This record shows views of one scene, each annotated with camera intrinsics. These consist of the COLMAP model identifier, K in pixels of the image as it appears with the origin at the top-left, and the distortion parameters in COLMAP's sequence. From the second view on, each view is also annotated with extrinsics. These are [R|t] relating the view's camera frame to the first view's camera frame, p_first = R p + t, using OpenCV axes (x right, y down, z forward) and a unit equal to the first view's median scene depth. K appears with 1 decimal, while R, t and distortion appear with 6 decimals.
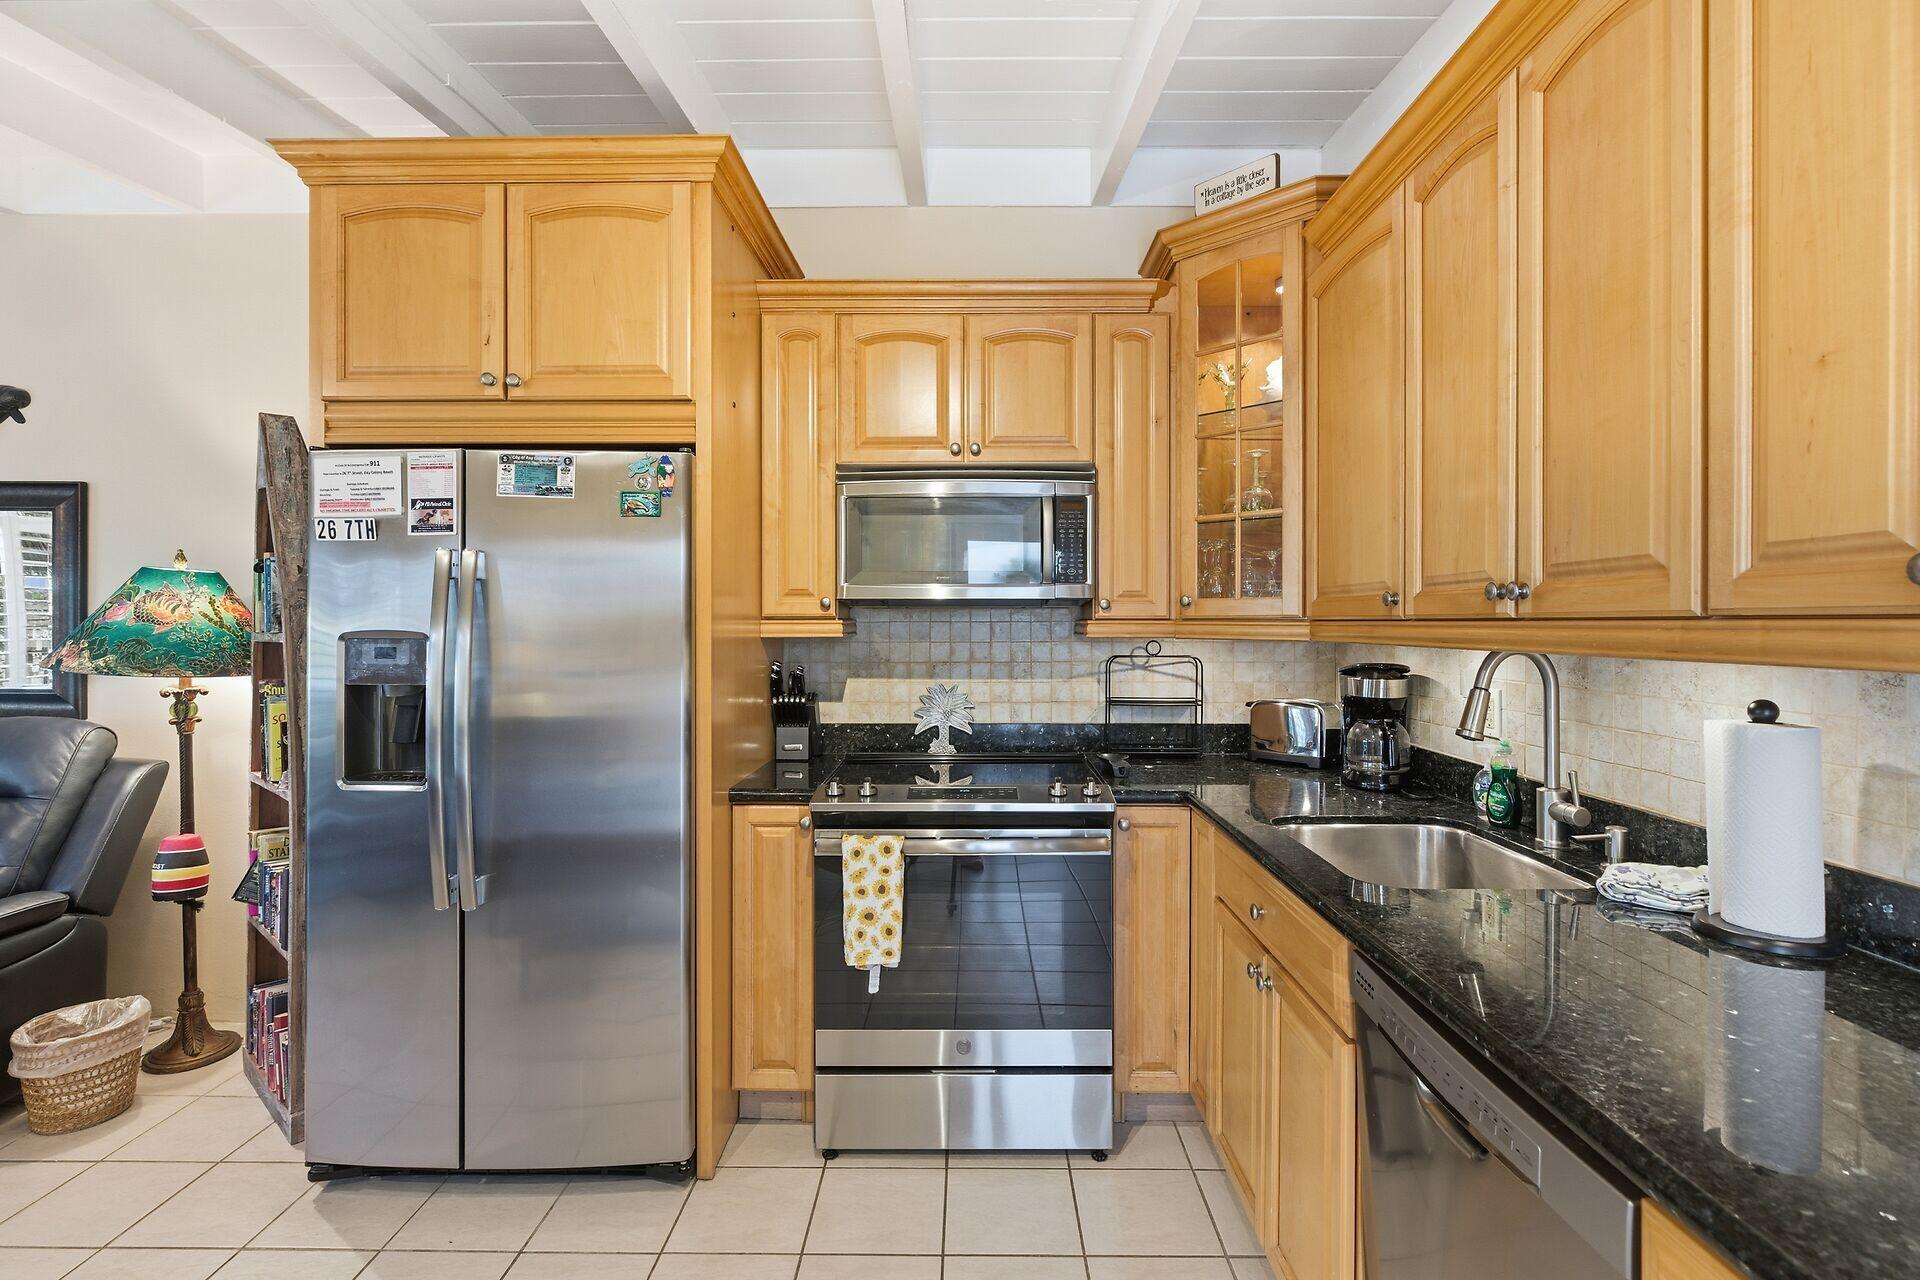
lens RADIAL K [[931.8, 0, 960.0], [0, 931.8, 640.0], [0, 0, 1]] dist [-0.003353, -0.000156]
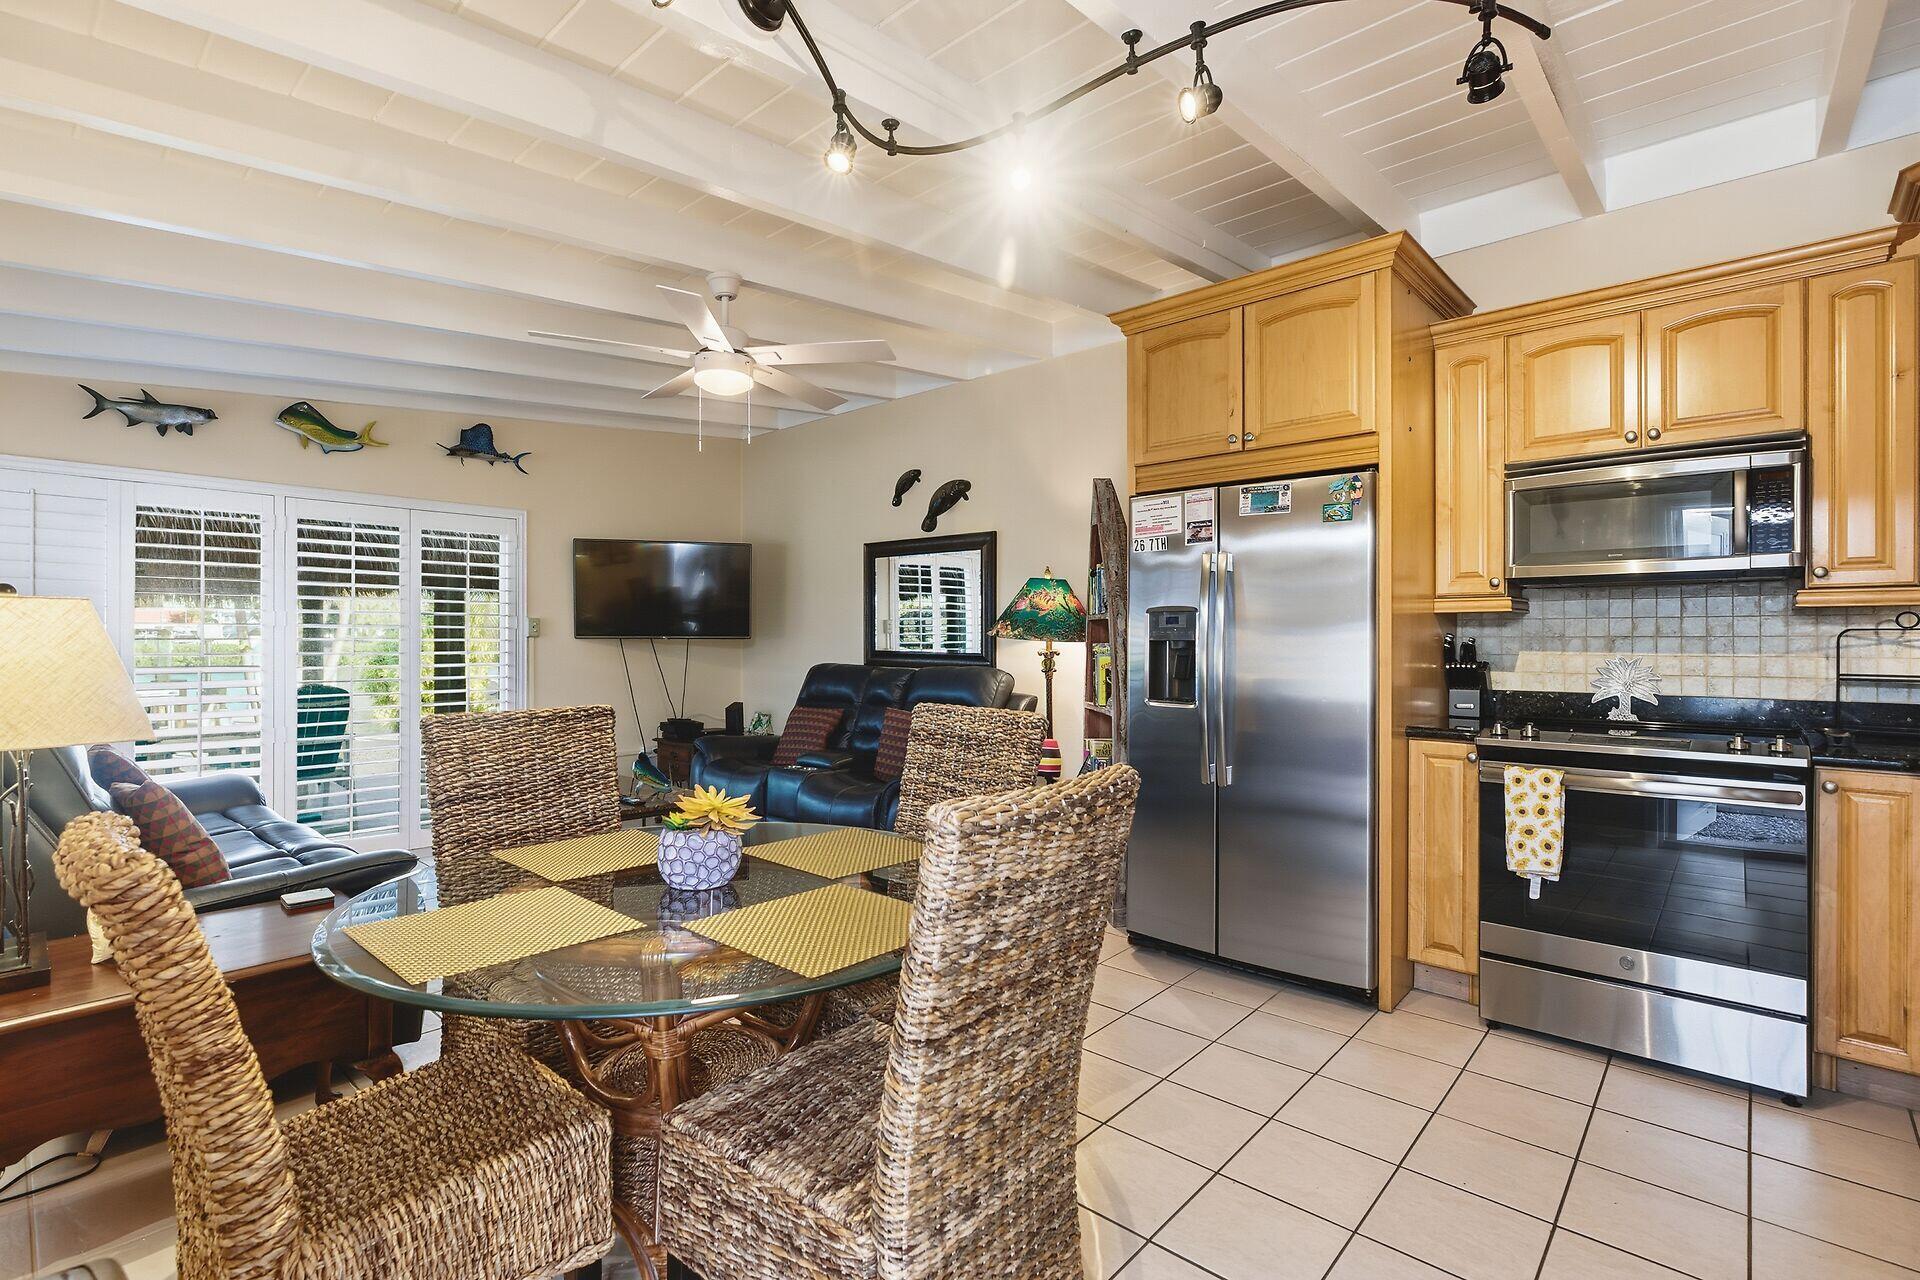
lens RADIAL K [[914.7, 0, 960.0], [0, 914.7, 640.0], [0, 0, 1]] dist [-0.003815, 0.000350]
pose [[0.764207, -0.003845, -0.644960, 0.092017], [-0.007642, 0.999858, -0.015015, 0.060231], [0.644926, 0.016403, 0.764069, -0.348976]]
